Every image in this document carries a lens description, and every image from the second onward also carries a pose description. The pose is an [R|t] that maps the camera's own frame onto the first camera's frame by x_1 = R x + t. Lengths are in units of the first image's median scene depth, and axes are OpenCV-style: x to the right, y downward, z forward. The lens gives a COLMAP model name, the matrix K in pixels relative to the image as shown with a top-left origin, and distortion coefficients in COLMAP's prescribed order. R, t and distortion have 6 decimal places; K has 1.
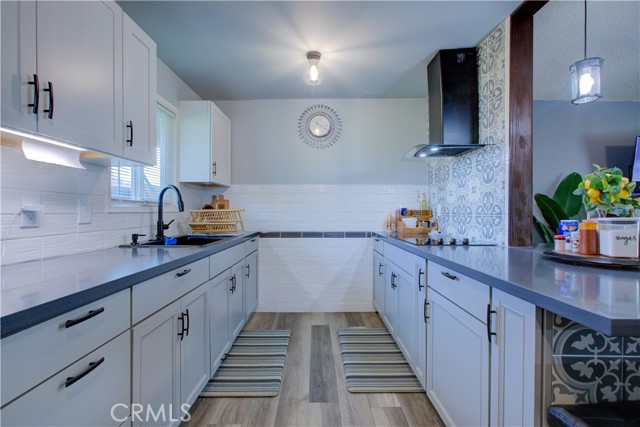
lens RADIAL K [[294.0, 0, 316.7], [0, 294.0, 210.3], [0, 0, 1]] dist [0.000848, -0.000332]
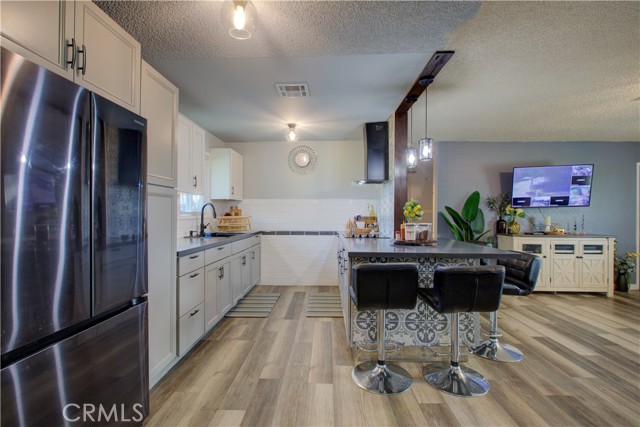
lens RADIAL K [[297.9, 0, 319.5], [0, 297.9, 211.5], [0, 0, 1]] dist [-0.008139, -0.000040]
pose [[0.999610, 0.001435, -0.027873, 0.192590], [-0.001488, 0.999997, -0.001893, -0.031652], [0.027871, 0.001933, 0.999610, -0.686417]]
